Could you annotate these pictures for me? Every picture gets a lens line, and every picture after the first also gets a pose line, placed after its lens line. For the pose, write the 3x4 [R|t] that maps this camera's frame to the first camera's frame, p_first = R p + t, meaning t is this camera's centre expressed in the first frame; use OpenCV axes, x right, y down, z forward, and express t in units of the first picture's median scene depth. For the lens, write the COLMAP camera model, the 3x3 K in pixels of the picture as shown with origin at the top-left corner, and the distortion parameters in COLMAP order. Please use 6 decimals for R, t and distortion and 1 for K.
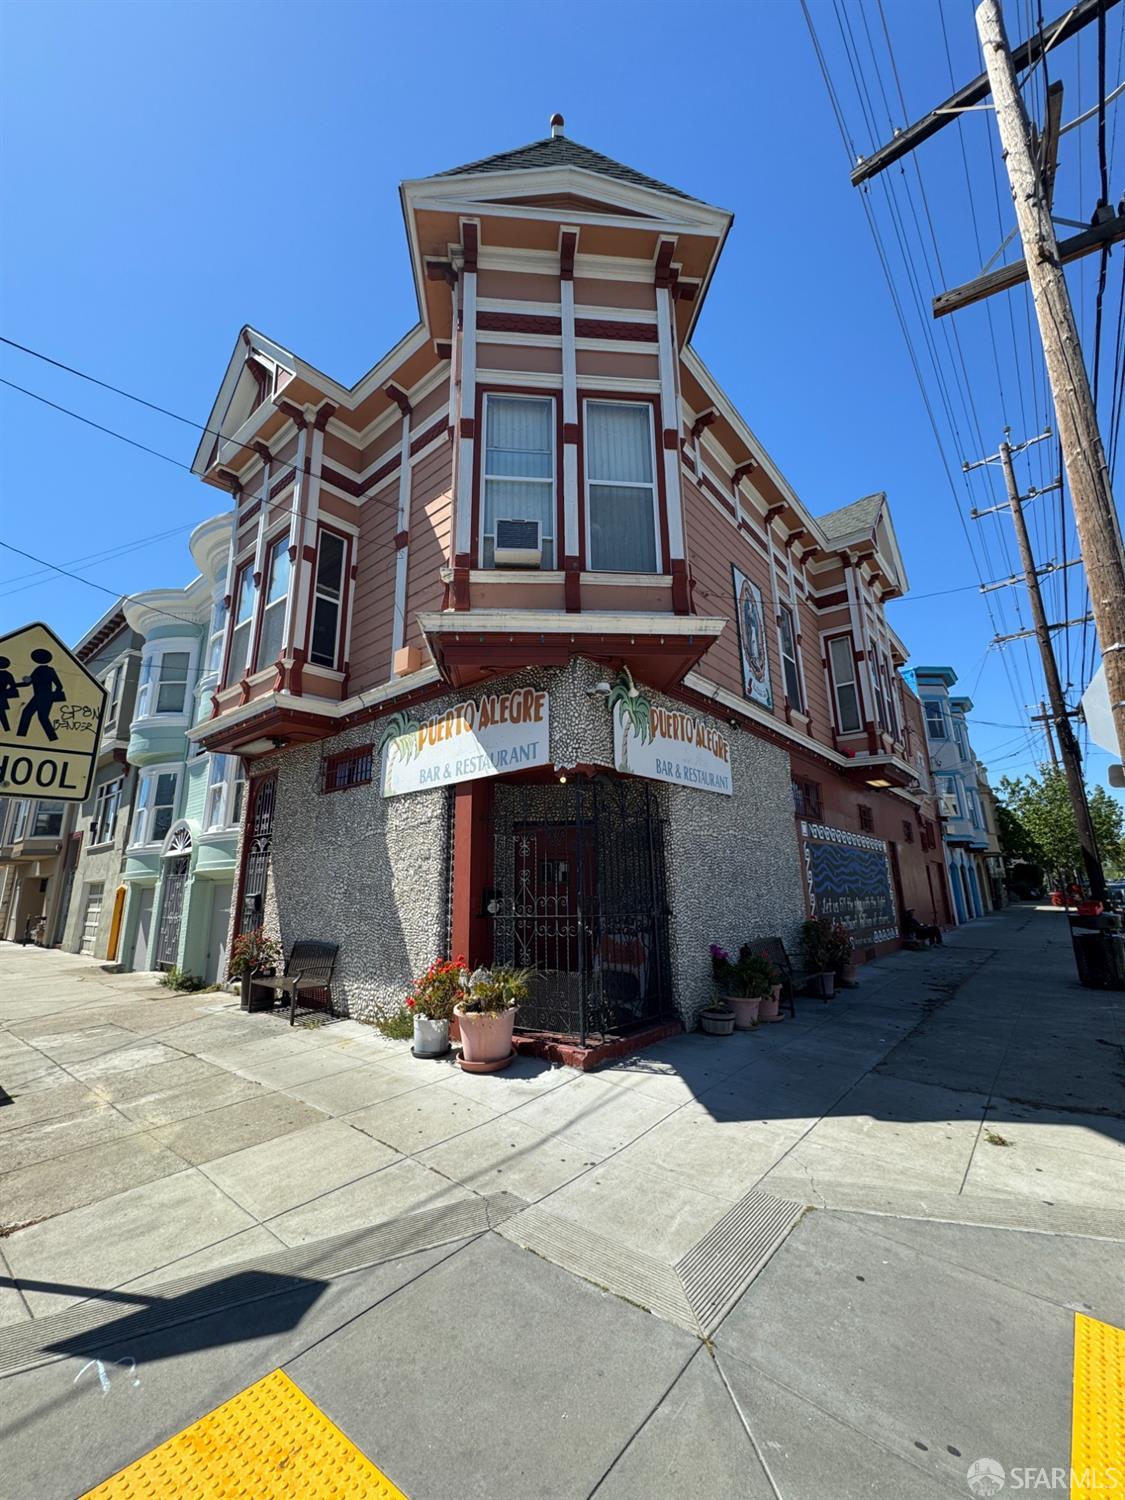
lens RADIAL K [[594.4, 0, 563.8], [0, 594.4, 751.8], [0, 0, 1]] dist [-0.003719, 0.000204]
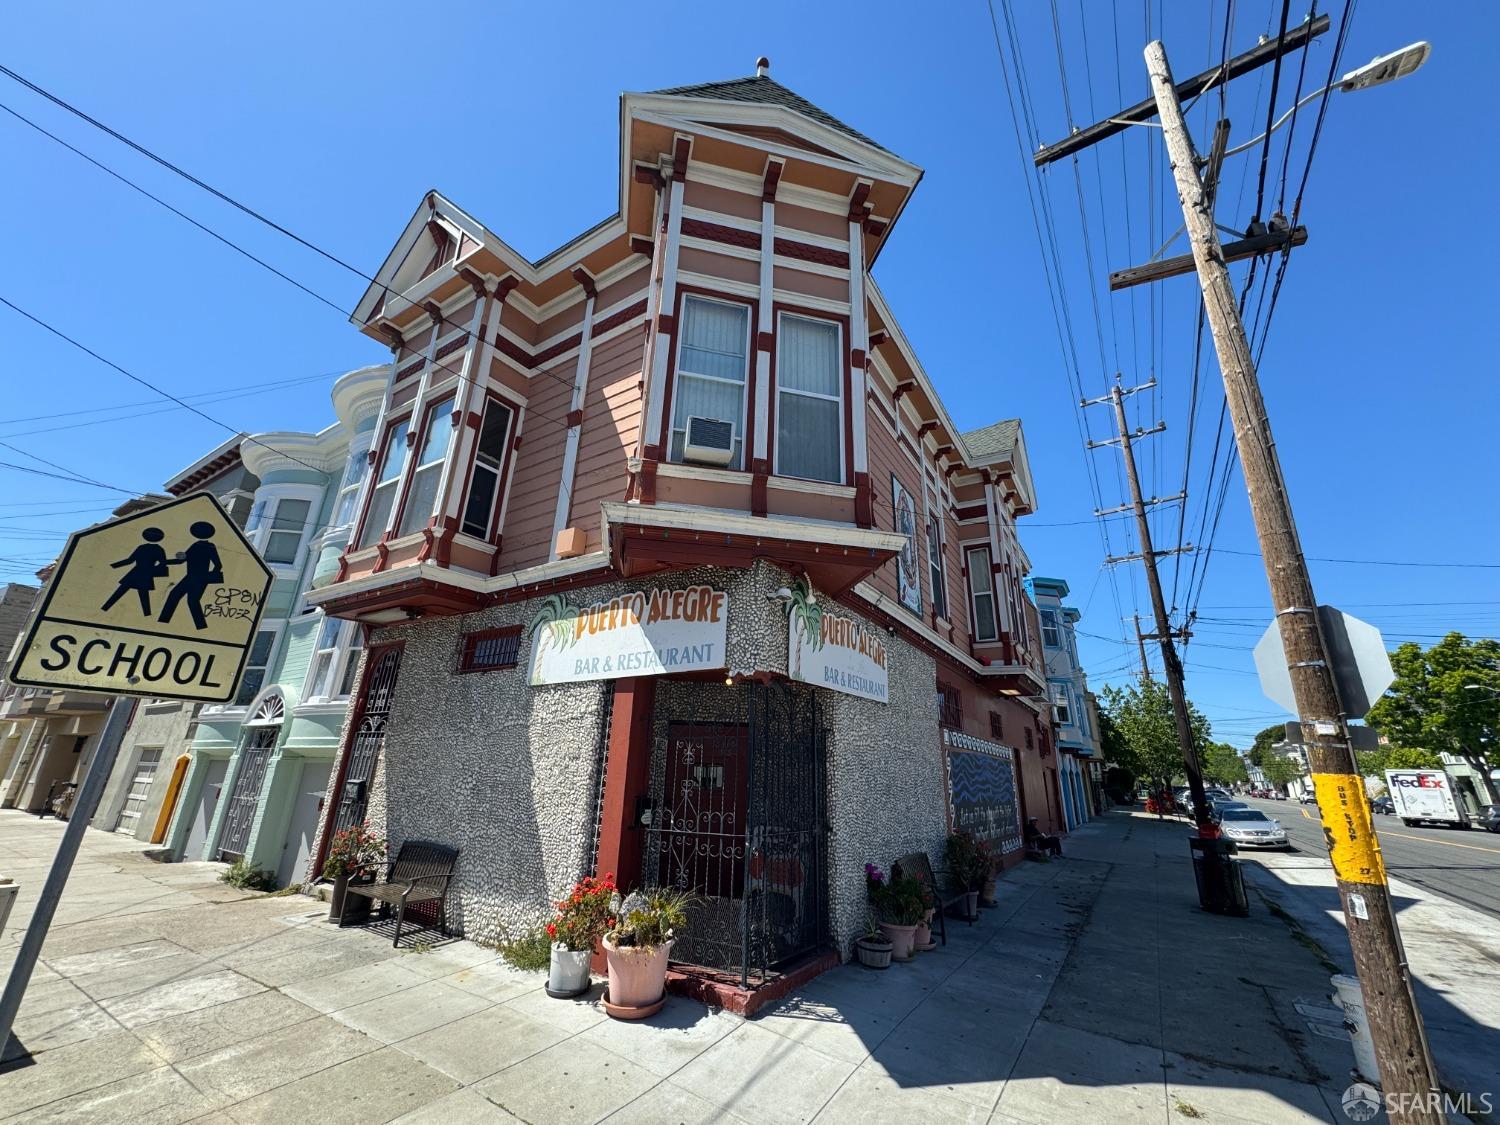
lens RADIAL K [[594.4, 0, 752.0], [0, 594.4, 564.0], [0, 0, 1]] dist [-0.003719, 0.000204]
pose [[0.990262, 0.085823, 0.109620, -0.082735], [-0.073577, 0.991065, -0.111254, -0.035400], [-0.118189, 0.102105, 0.987728, 0.024004]]
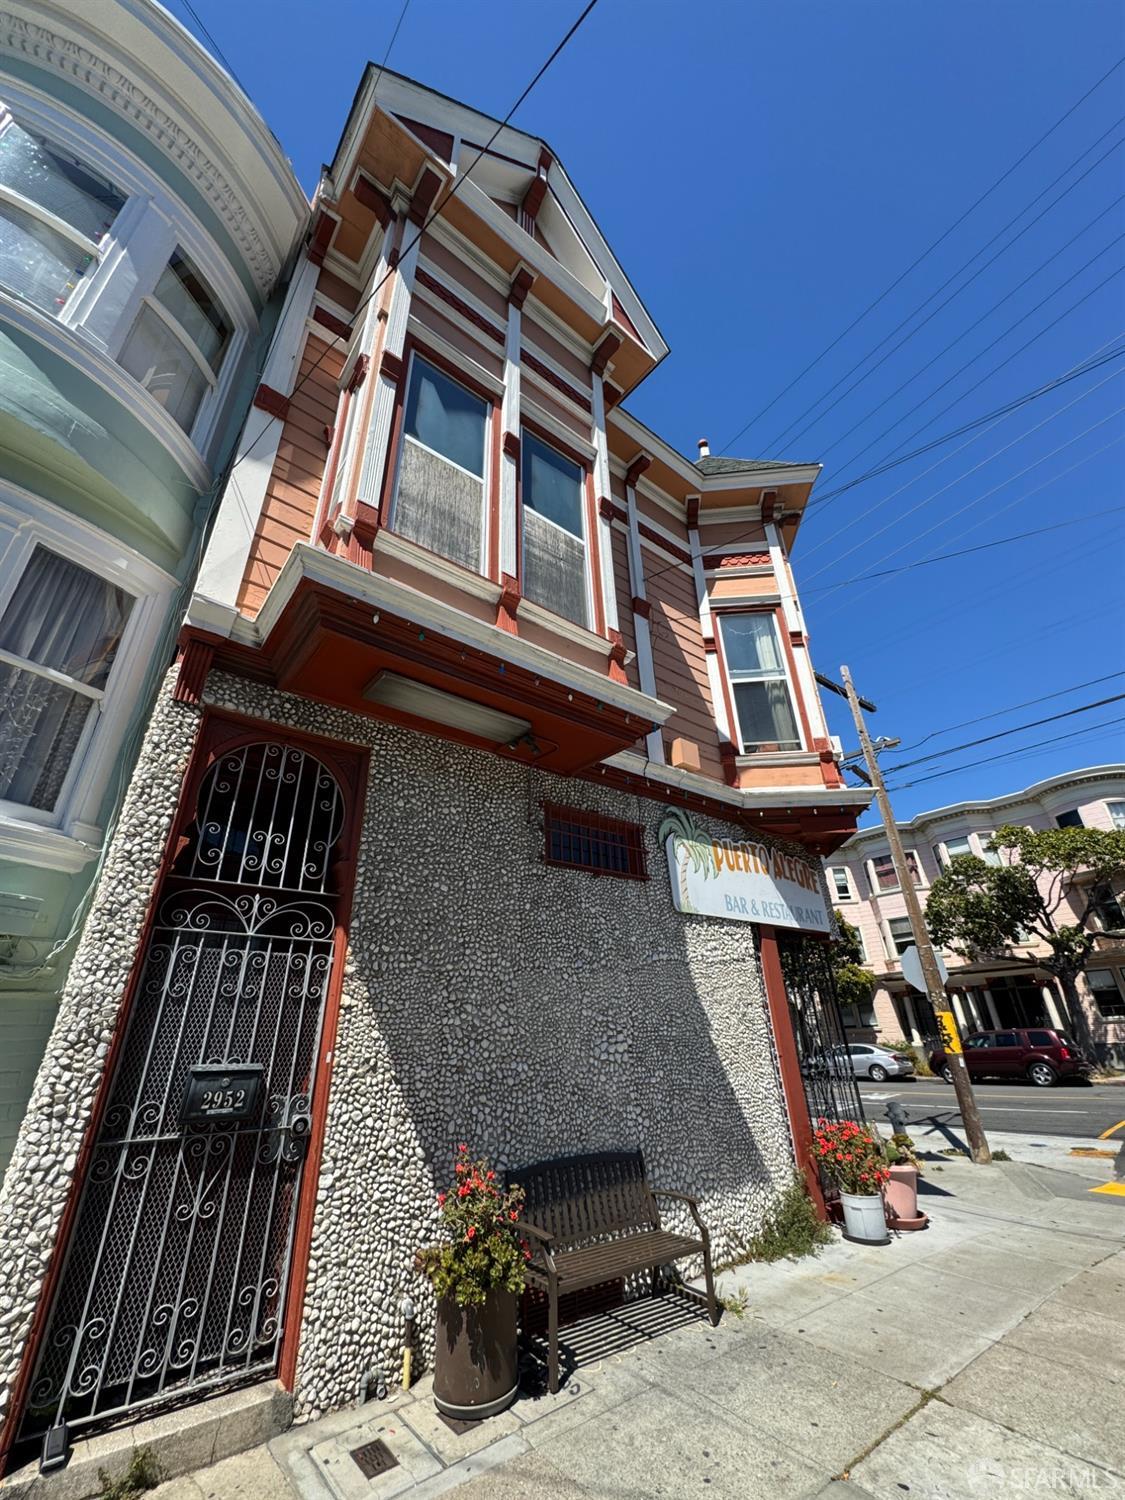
lens RADIAL K [[599.0, 0, 555.0], [0, 599.0, 740.9], [0, 0, 1]] dist [-0.002140, -0.000558]
pose [[0.209401, 0.449028, 0.868634, -1.163006], [-0.208715, 0.888381, -0.408922, 0.243199], [-0.955296, -0.095668, 0.279746, 1.019886]]
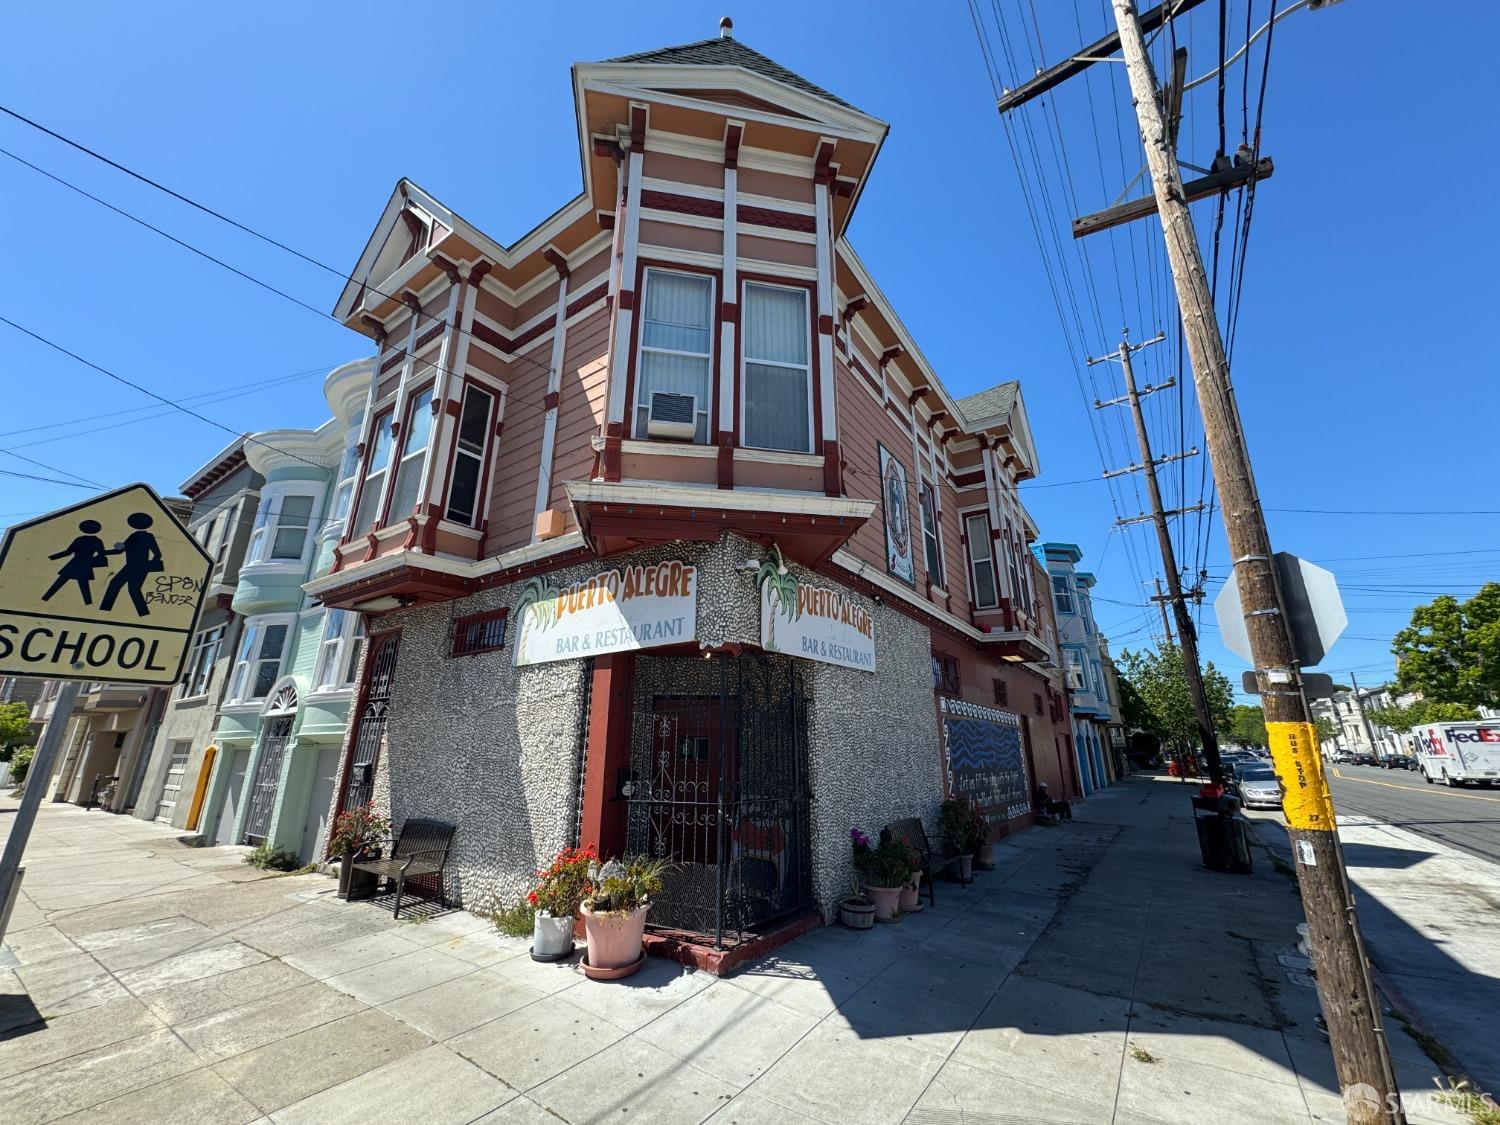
lens RADIAL K [[594.4, 0, 752.0], [0, 594.4, 564.0], [0, 0, 1]] dist [-0.003719, 0.000204]
pose [[0.995868, 0.042102, 0.080467, -0.012083], [-0.036073, 0.996533, -0.074967, -0.029389], [-0.083344, 0.071755, 0.993934, 0.015814]]
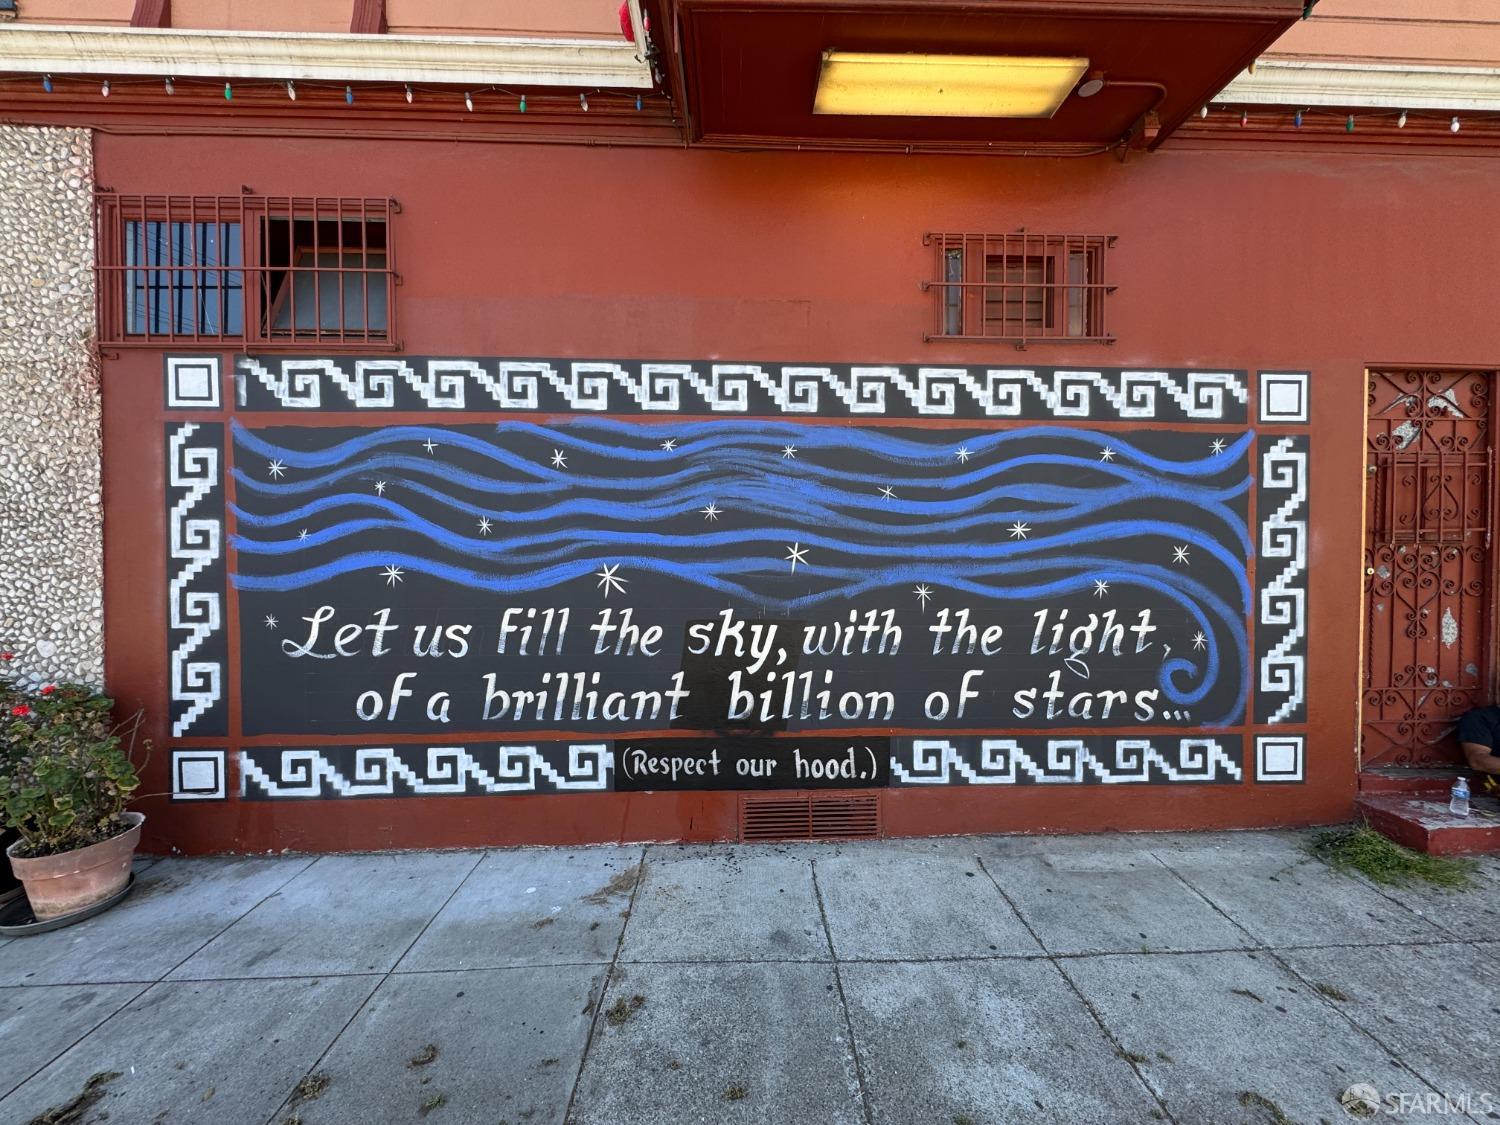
lens RADIAL K [[594.4, 0, 752.0], [0, 594.4, 564.0], [0, 0, 1]] dist [-0.003719, 0.000204]
pose [[0.663311, 0.027189, -0.747850, 1.205687], [0.164082, 0.969738, 0.180790, 0.310708], [0.730134, -0.242629, 0.638776, 1.462004]]
